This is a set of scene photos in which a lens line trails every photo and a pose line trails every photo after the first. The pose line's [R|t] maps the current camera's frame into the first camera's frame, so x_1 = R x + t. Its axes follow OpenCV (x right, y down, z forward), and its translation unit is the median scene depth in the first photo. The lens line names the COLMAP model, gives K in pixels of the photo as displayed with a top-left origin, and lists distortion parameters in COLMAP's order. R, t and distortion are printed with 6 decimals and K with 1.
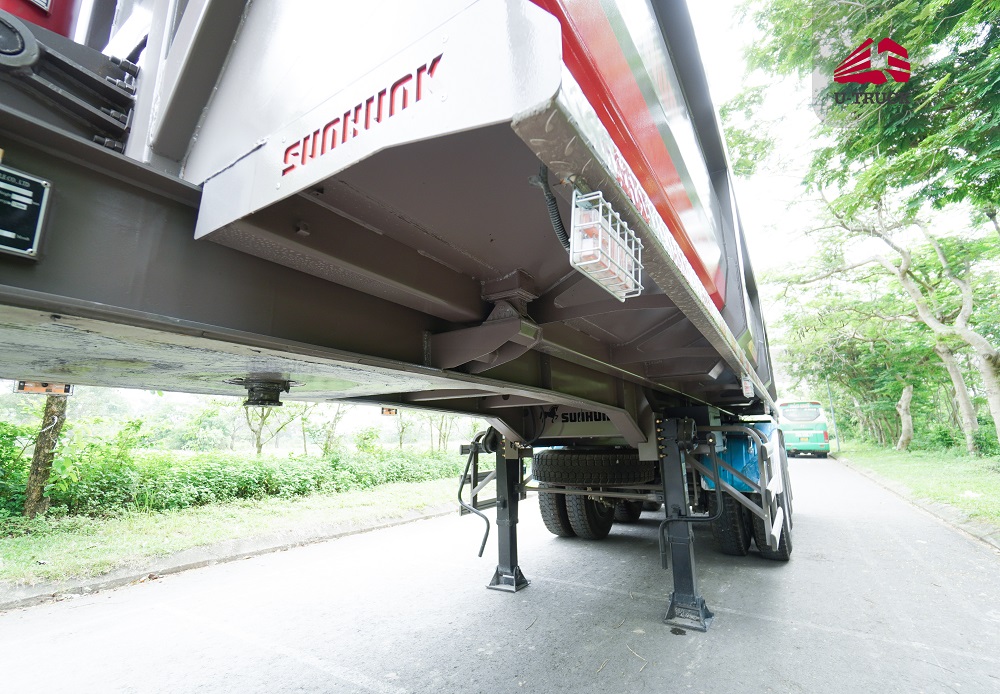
lens RADIAL K [[435.4, 0, 500.0], [0, 435.4, 347.0], [0, 0, 1]] dist [-0.000507, 0.000785]
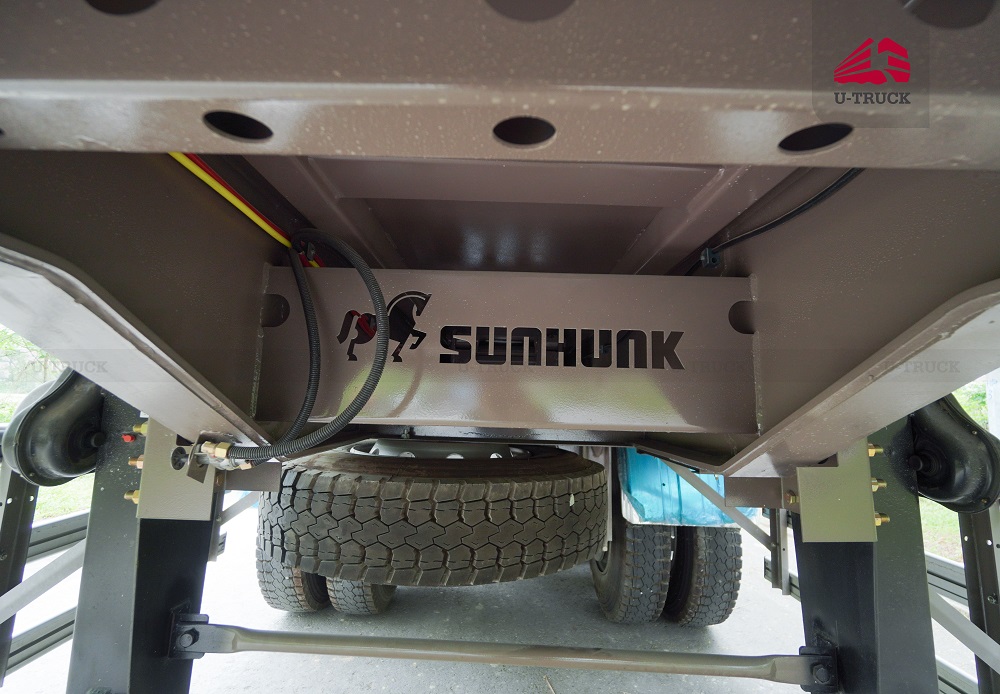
lens RADIAL K [[504.2, 0, 500.0], [0, 504.2, 347.0], [0, 0, 1]] dist [-0.000061, -0.000257]
pose [[0.846701, 0.093638, 0.523764, 0.022238], [-0.152204, 0.985882, 0.069792, 0.124229], [-0.509834, -0.138812, 0.849000, 0.665201]]
